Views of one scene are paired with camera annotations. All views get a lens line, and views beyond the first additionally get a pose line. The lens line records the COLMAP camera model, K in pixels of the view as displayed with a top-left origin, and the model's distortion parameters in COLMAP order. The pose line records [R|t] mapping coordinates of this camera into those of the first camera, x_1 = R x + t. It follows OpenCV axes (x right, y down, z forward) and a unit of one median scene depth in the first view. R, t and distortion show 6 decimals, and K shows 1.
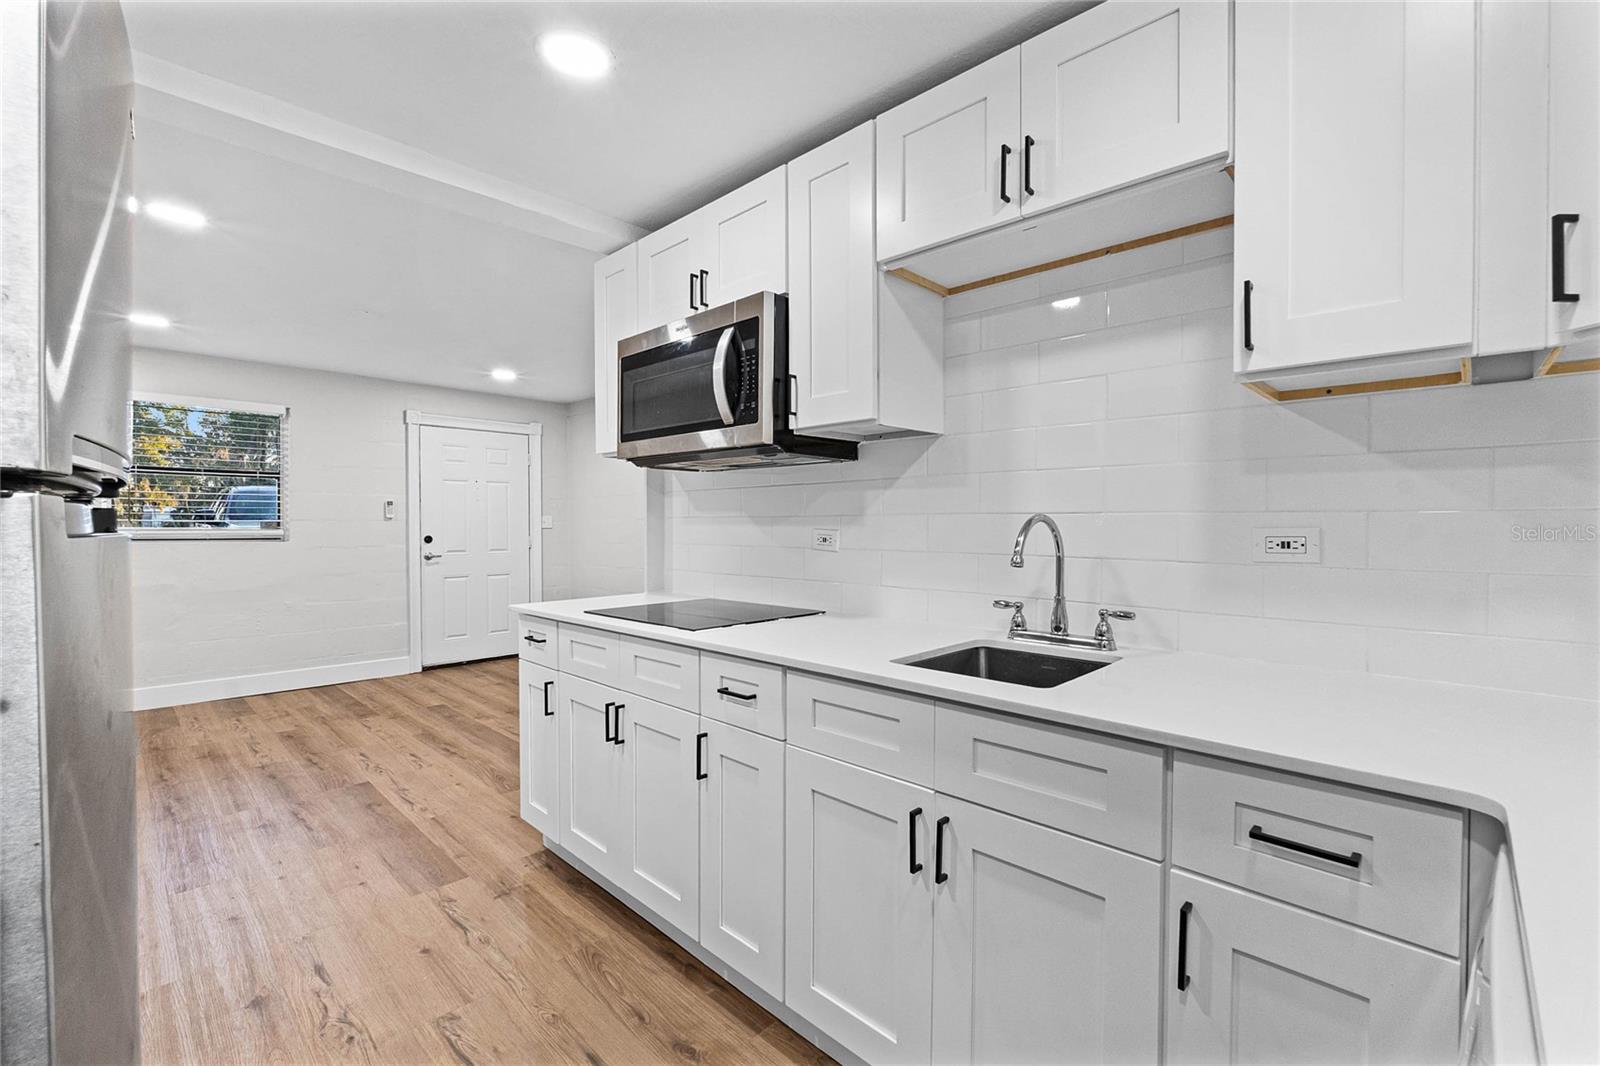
lens RADIAL K [[681.1, 0, 800.2], [0, 681.1, 527.7], [0, 0, 1]] dist [-0.003259, 0.000250]
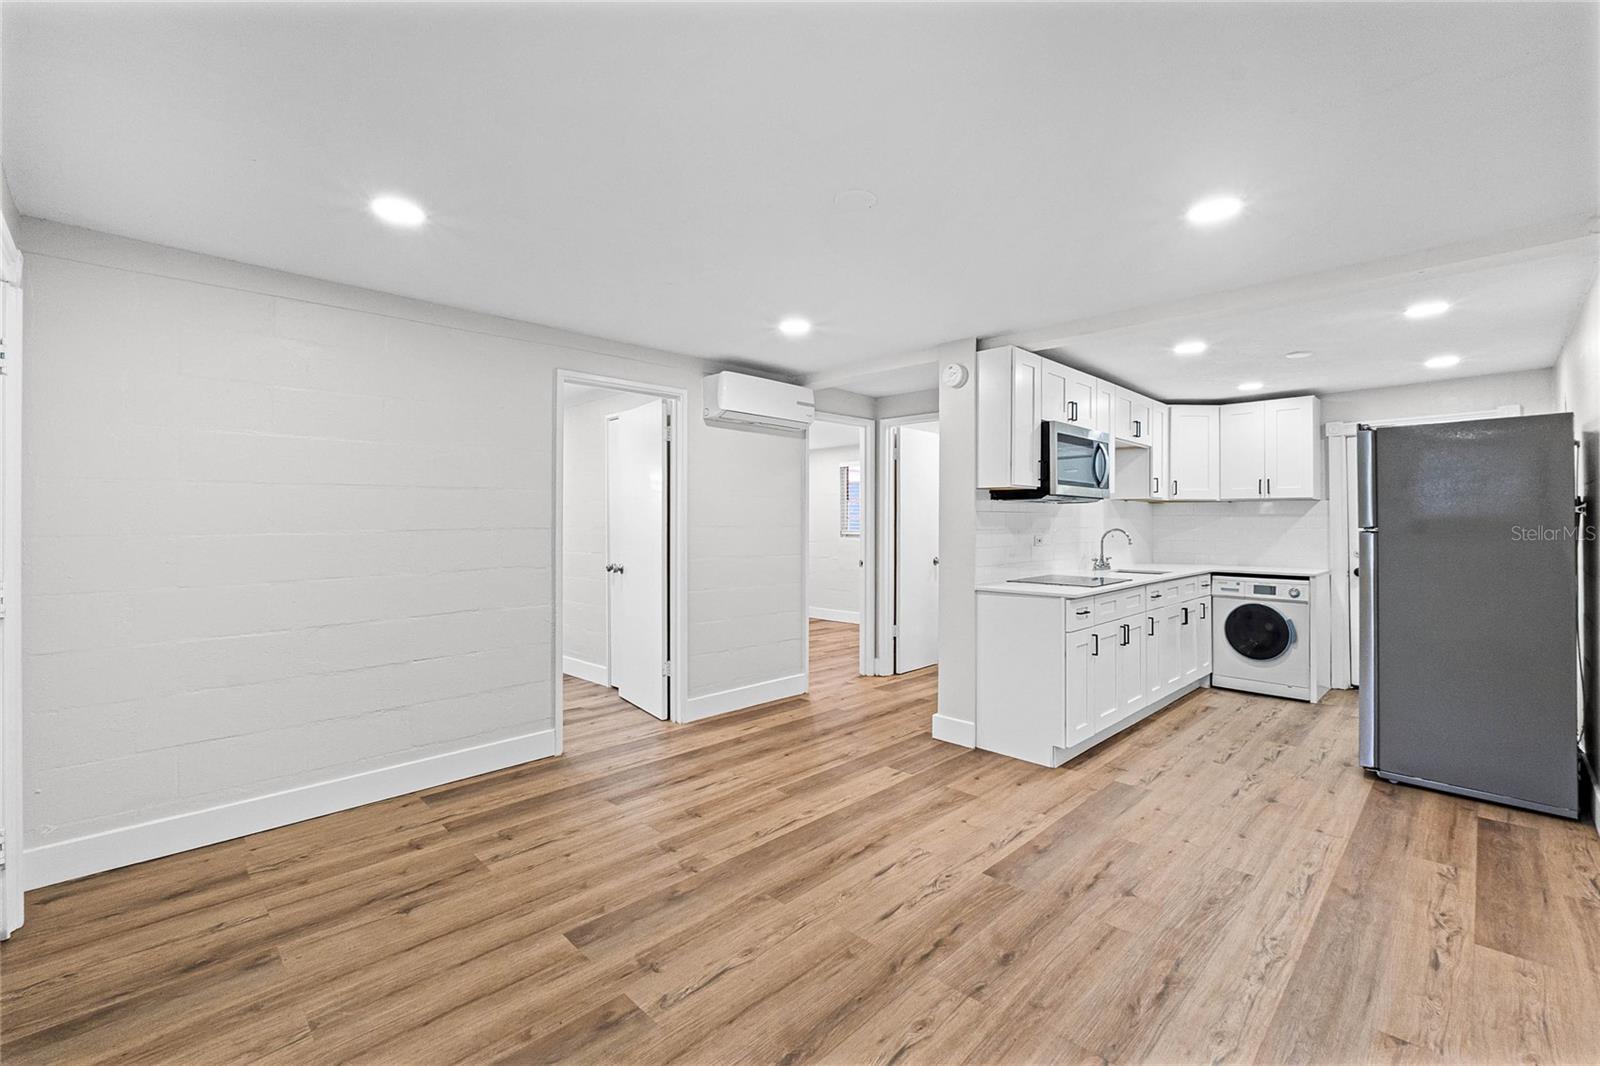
lens RADIAL K [[679.9, 0, 798.9], [0, 679.9, 513.6], [0, 0, 1]] dist [-0.005939, -0.000309]
pose [[0.022116, 0.013088, 0.999670, -1.268756], [0.007219, 0.999886, -0.013250, -0.025781], [-0.999729, 0.007510, 0.022019, 1.062975]]
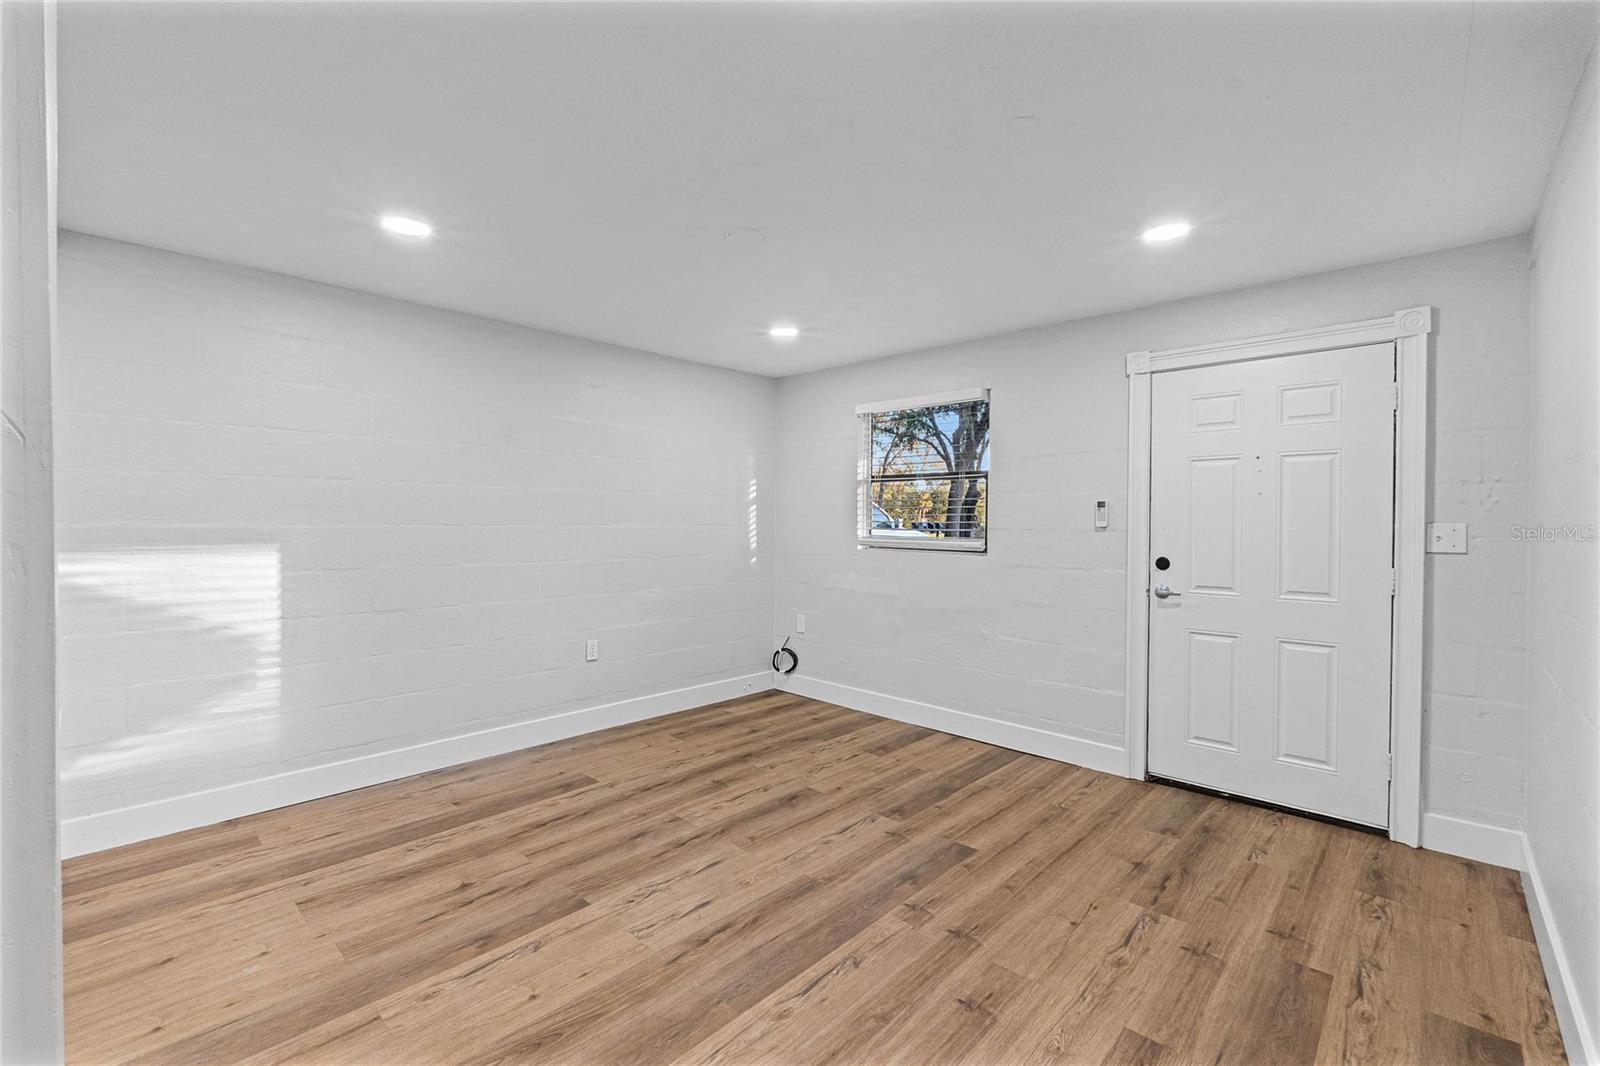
lens RADIAL K [[682.0, 0, 800.0], [0, 682.0, 533.0], [0, 0, 1]] dist [-0.008695, 0.000125]
pose [[0.020324, 0.017000, -0.999649, 0.059339], [-0.013901, 0.999764, 0.016719, -0.023952], [0.999697, 0.013556, 0.020555, 1.069979]]
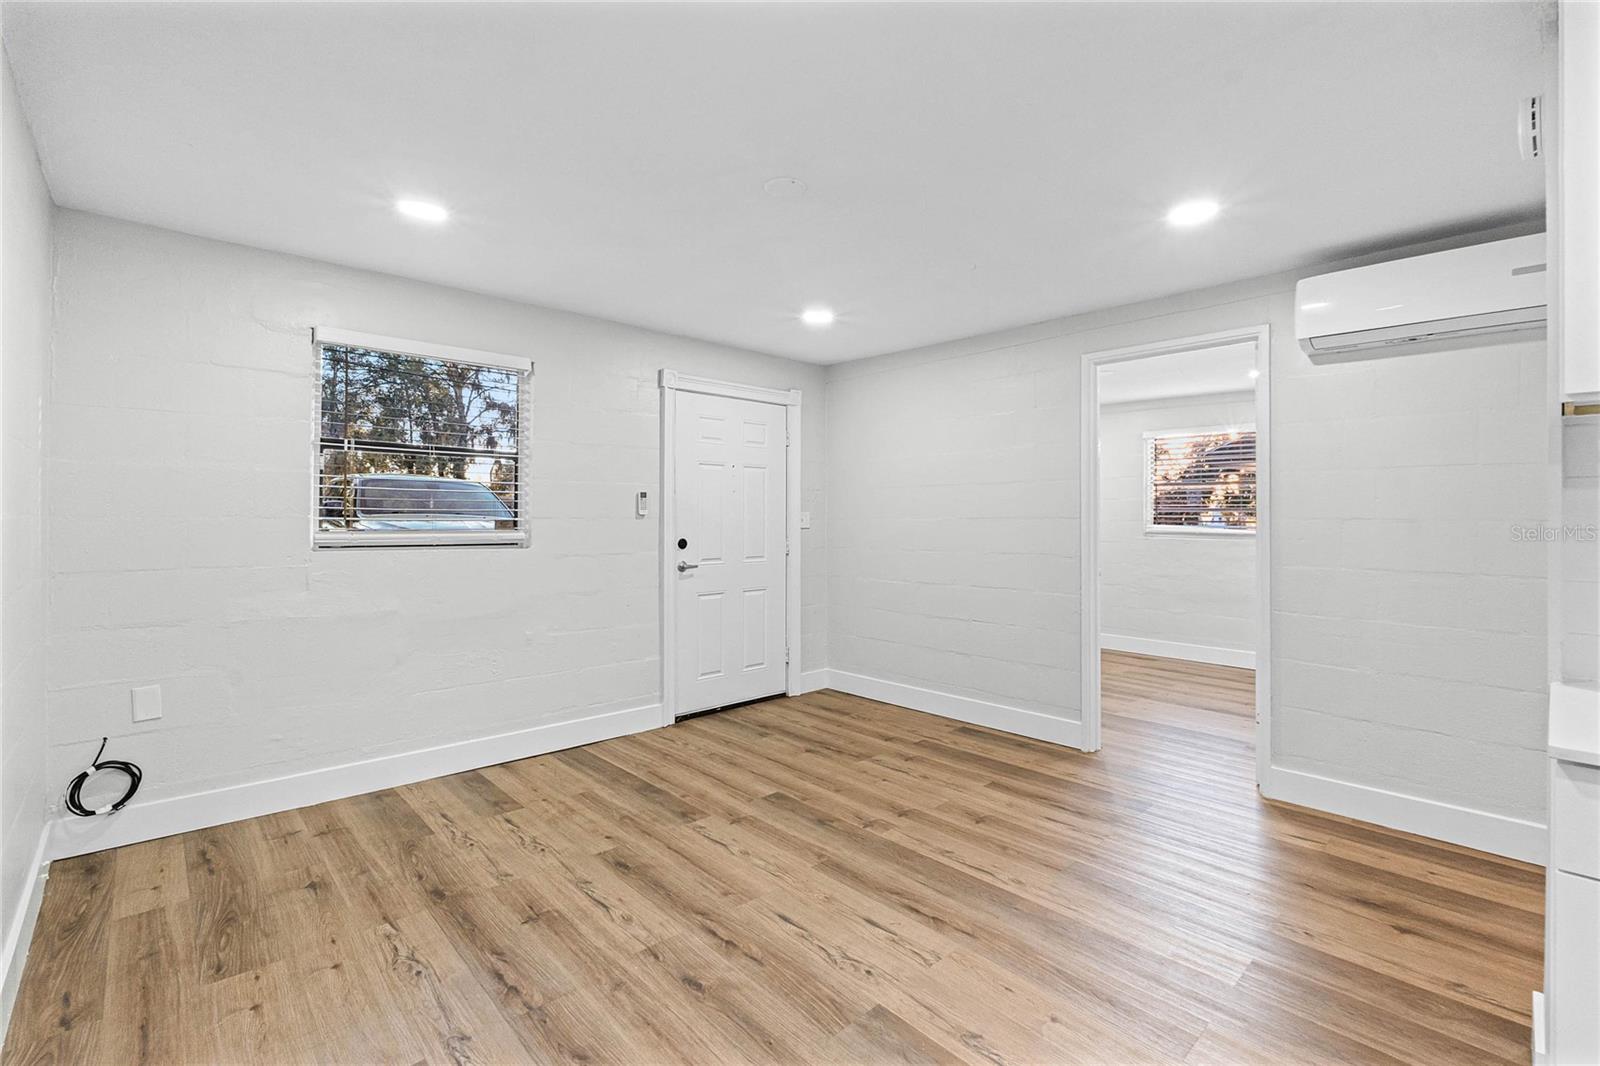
lens RADIAL K [[705.0, 0, 805.7], [0, 705.0, 506.6], [0, 0, 1]] dist [-0.008313, -0.000223]
pose [[0.998799, 0.004434, -0.048790, -0.597290], [-0.005420, 0.999784, -0.020089, -0.013846], [0.048690, 0.020329, 0.998607, 0.380650]]
